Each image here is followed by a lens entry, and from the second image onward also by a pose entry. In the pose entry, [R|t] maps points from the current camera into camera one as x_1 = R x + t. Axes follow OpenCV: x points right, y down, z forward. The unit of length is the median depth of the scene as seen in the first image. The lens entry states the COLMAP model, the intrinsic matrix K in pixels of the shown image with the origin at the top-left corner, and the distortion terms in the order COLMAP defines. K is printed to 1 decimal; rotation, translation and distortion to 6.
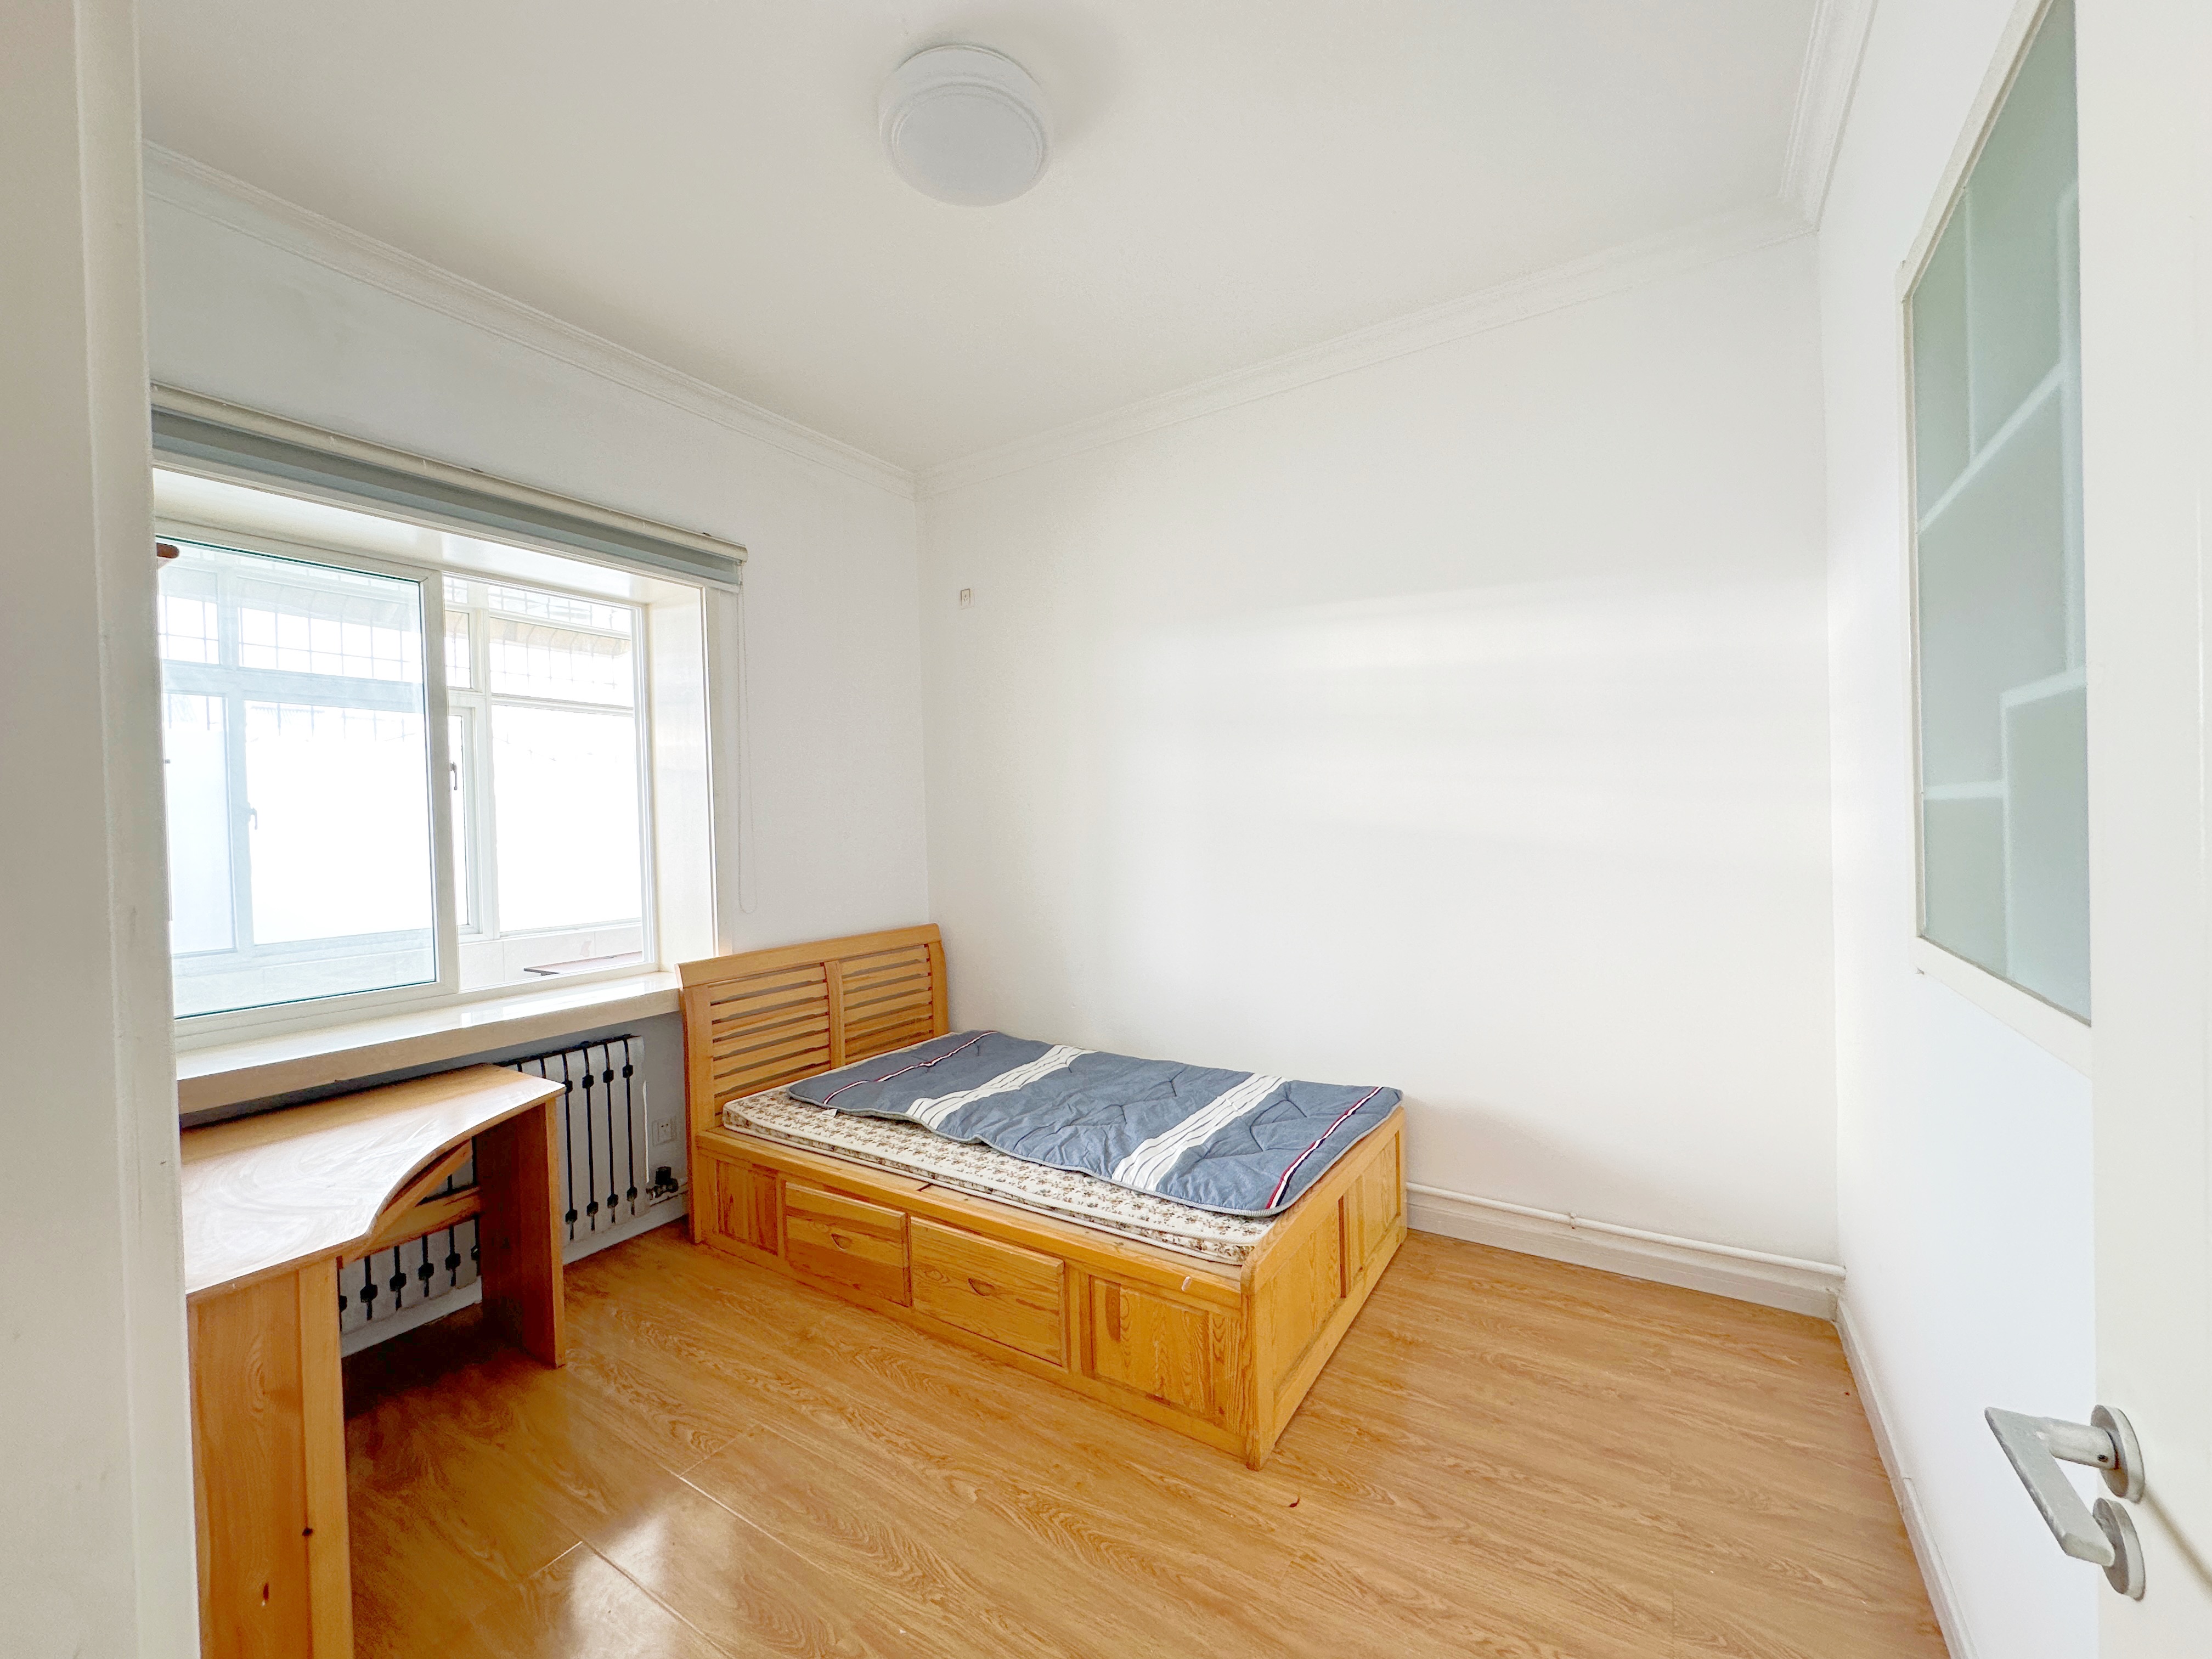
lens RADIAL K [[878.6, 0, 1109.7], [0, 878.6, 829.6], [0, 0, 1]] dist [-0.000551, -0.000010]
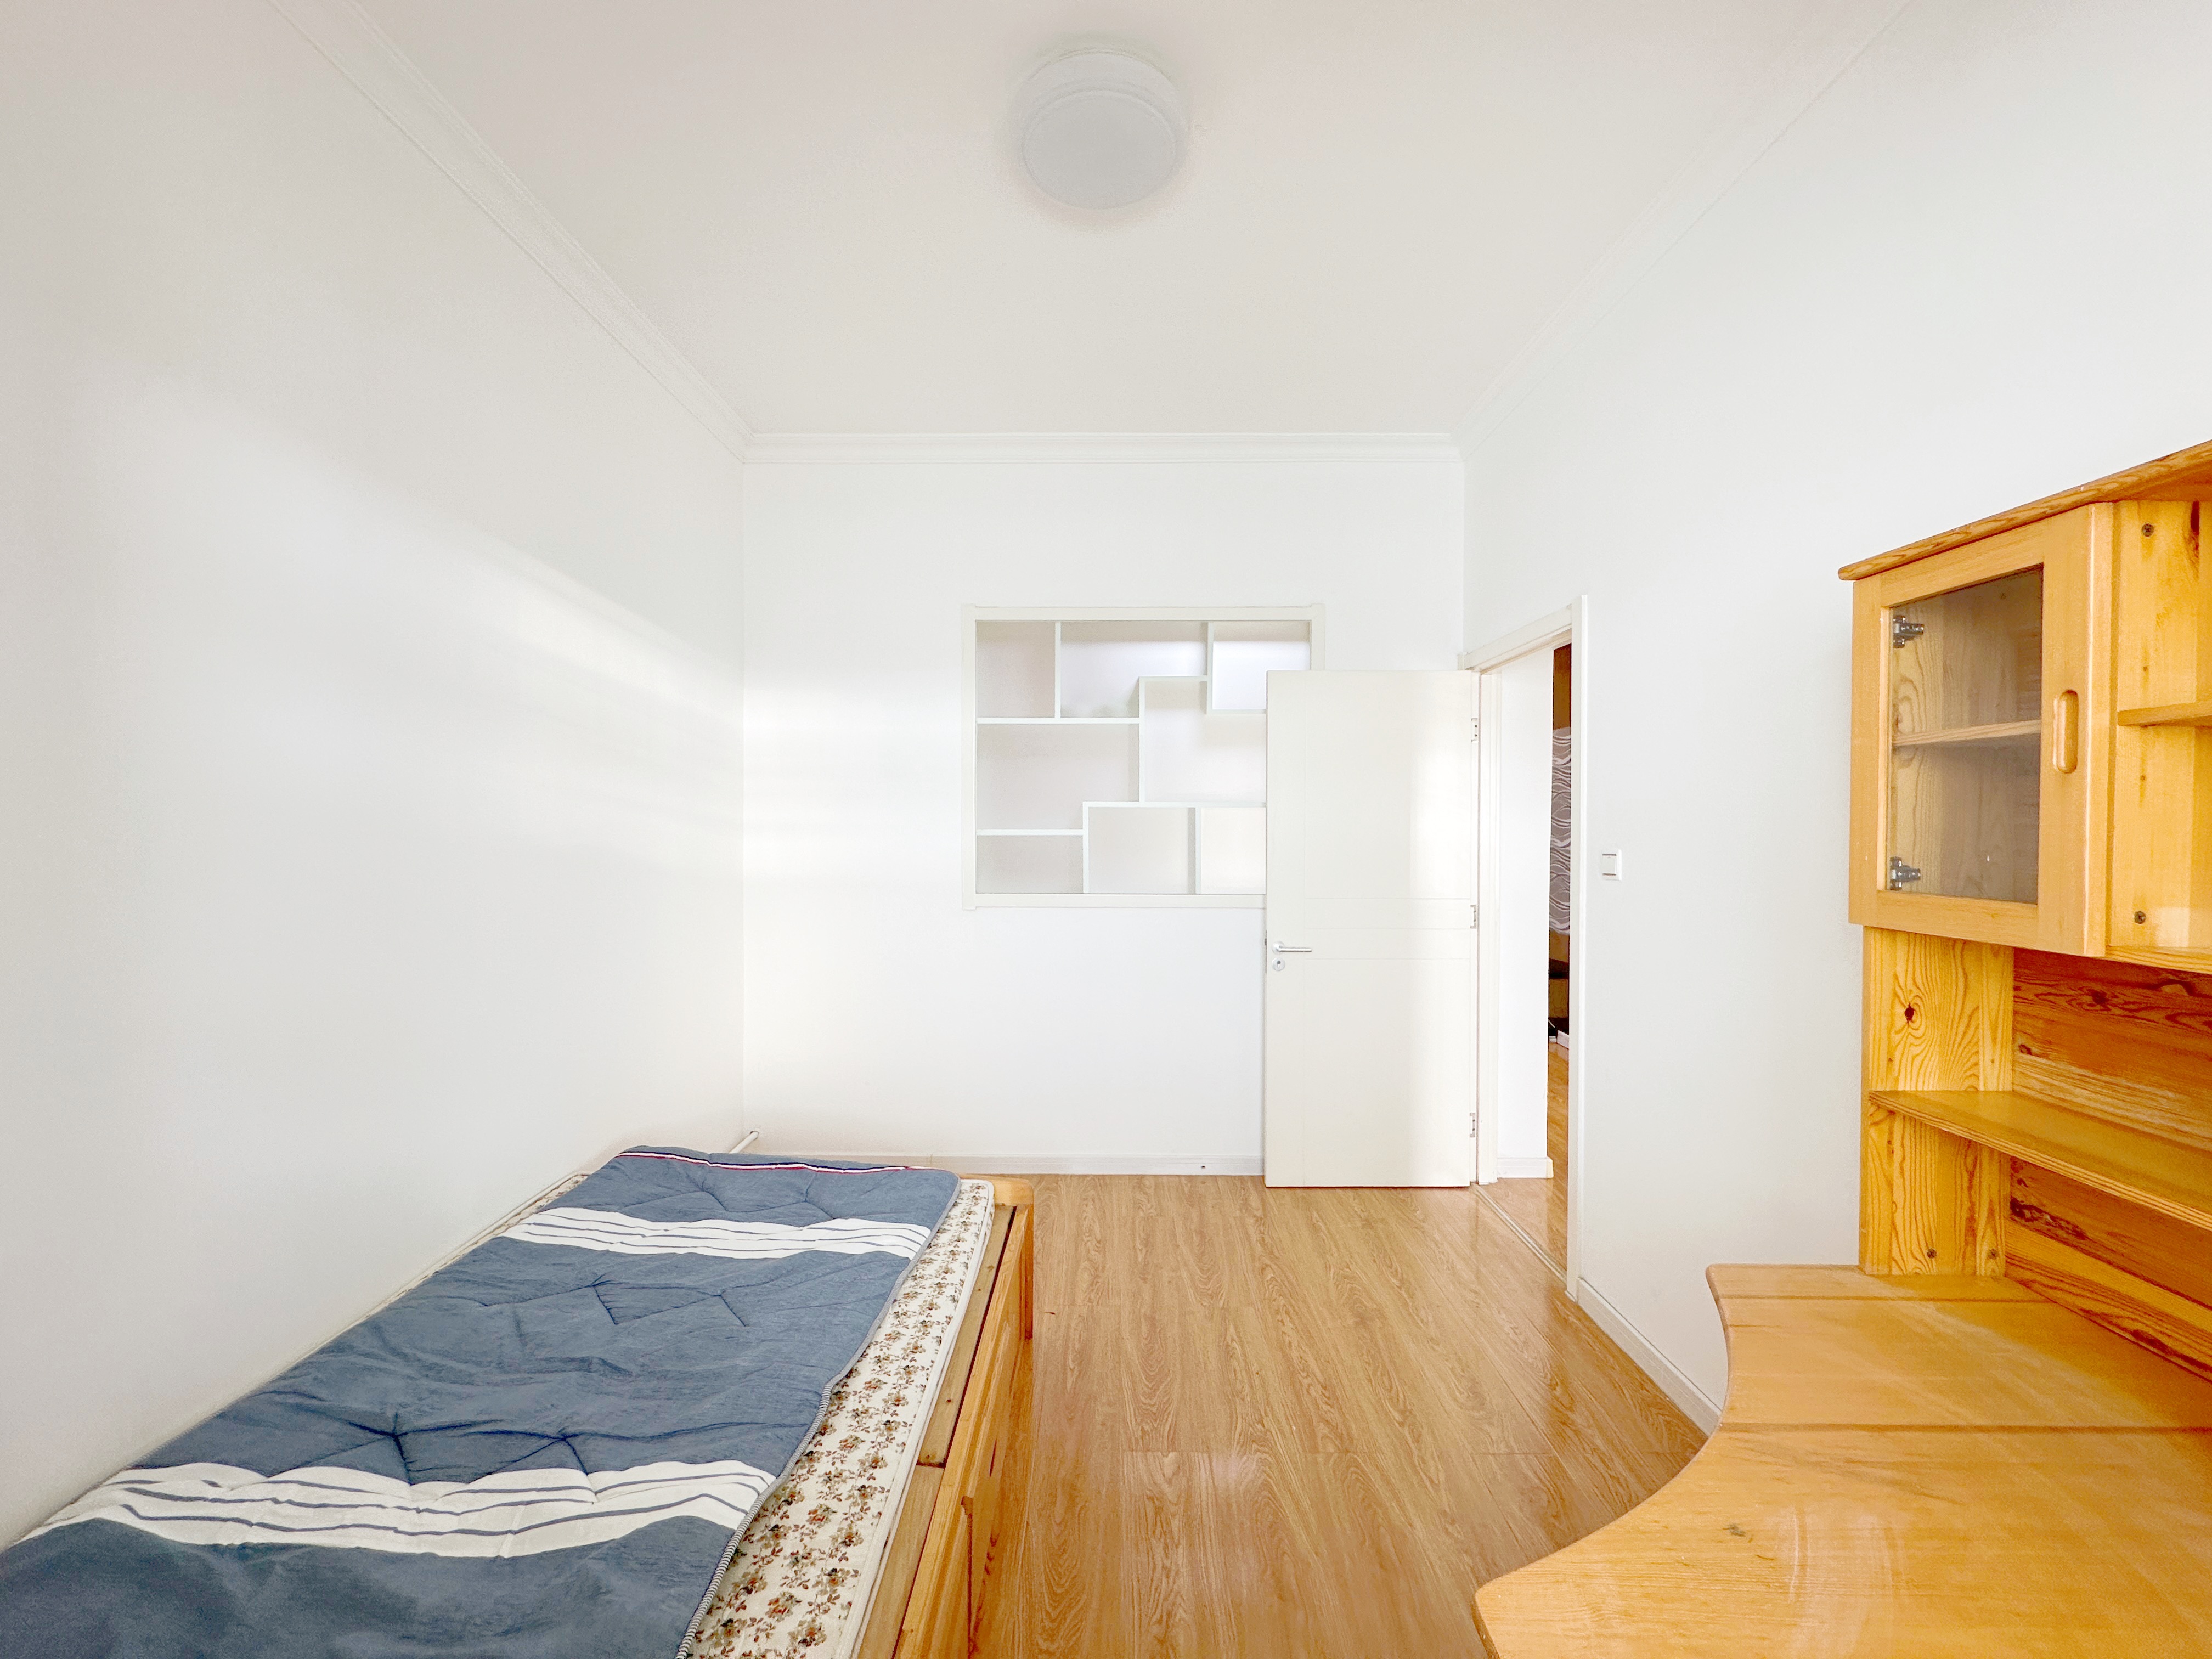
lens RADIAL K [[878.6, 0, 1109.7], [0, 878.6, 829.6], [0, 0, 1]] dist [-0.000551, -0.000010]
pose [[-0.527071, 0.022365, 0.849527, -1.084928], [0.012613, 0.999749, -0.018495, 0.000821], [-0.849728, 0.000967, -0.527221, 1.679706]]
